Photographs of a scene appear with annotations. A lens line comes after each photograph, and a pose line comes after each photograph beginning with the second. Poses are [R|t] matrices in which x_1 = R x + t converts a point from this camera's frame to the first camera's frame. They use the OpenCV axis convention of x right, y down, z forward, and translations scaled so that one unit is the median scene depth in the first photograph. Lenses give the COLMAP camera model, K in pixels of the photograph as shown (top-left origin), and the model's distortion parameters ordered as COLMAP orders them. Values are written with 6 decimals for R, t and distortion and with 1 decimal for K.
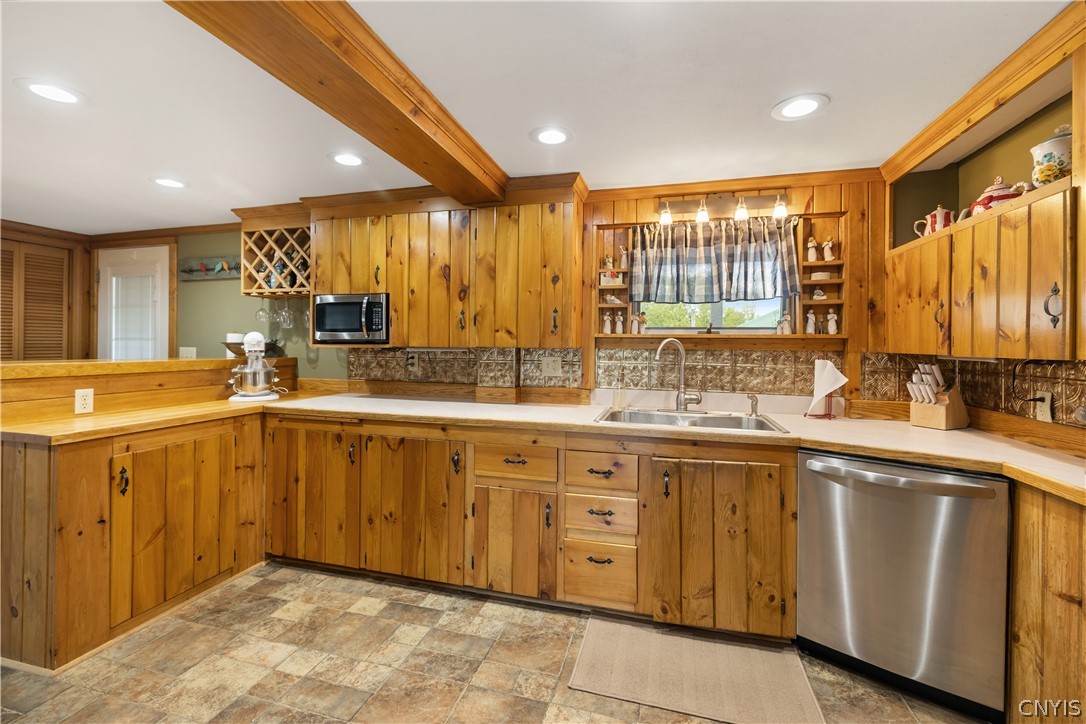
lens RADIAL K [[458.3, 0, 541.6], [0, 458.3, 349.5], [0, 0, 1]] dist [-0.000642, 0.000116]
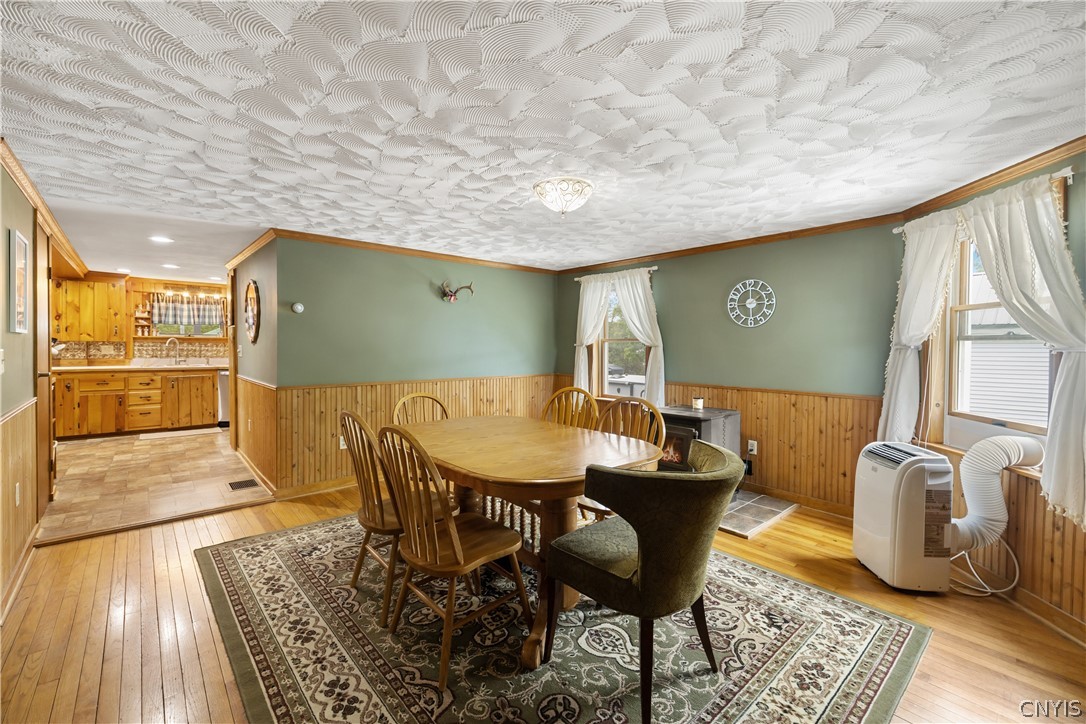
lens RADIAL K [[458.3, 0, 541.6], [0, 458.3, 349.5], [0, 0, 1]] dist [-0.000642, 0.000116]
pose [[0.551971, -0.010542, 0.833797, -0.795656], [0.003478, 0.999940, 0.010340, 0.023255], [-0.833856, -0.002807, 0.551974, -2.386757]]
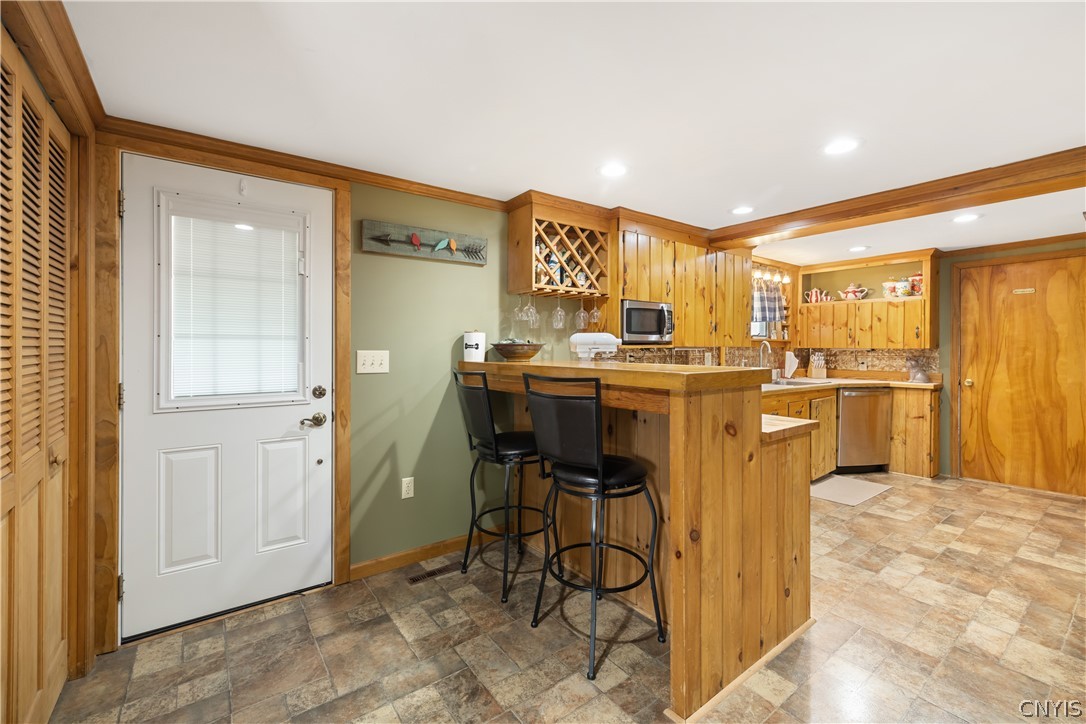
lens RADIAL K [[458.3, 0, 541.6], [0, 458.3, 349.5], [0, 0, 1]] dist [-0.000642, 0.000116]
pose [[0.612329, -0.010125, 0.790538, -1.749518], [0.012311, 0.999919, 0.003271, -0.007879], [-0.790507, 0.007730, 0.612404, 0.590065]]
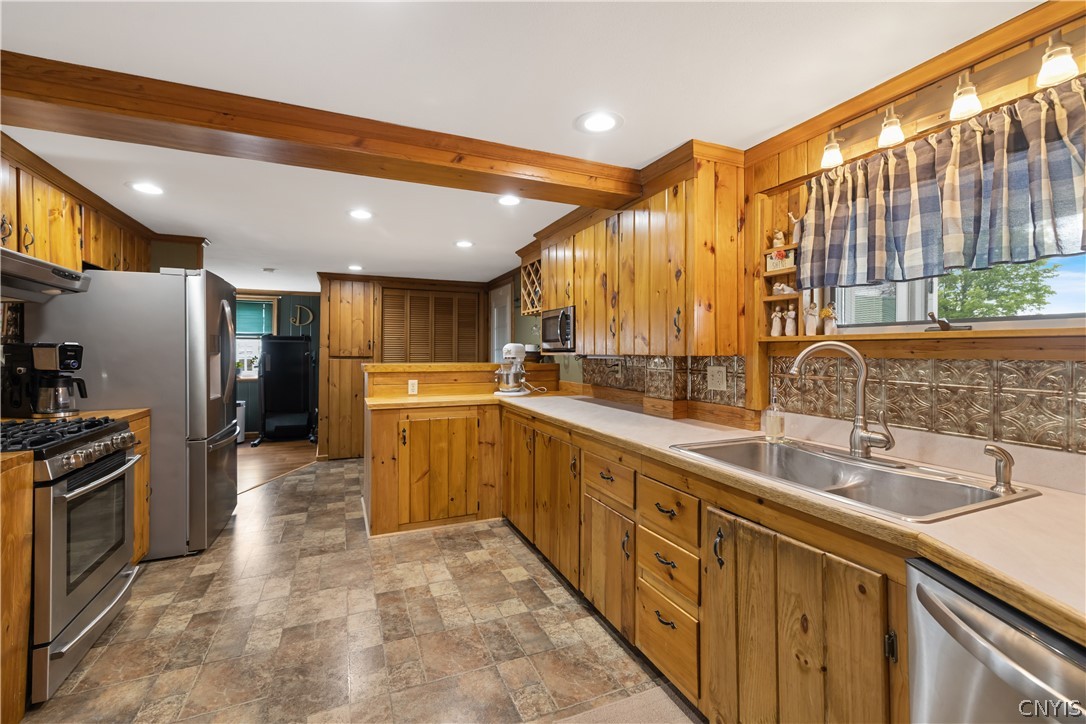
lens RADIAL K [[458.0, 0, 537.5], [0, 458.0, 352.7], [0, 0, 1]] dist [-0.001434, -0.000008]
pose [[0.628120, -0.004090, -0.778106, 0.532691], [-0.002979, 0.999966, -0.007662, -0.001731], [0.778111, 0.007131, 0.628086, 0.275462]]
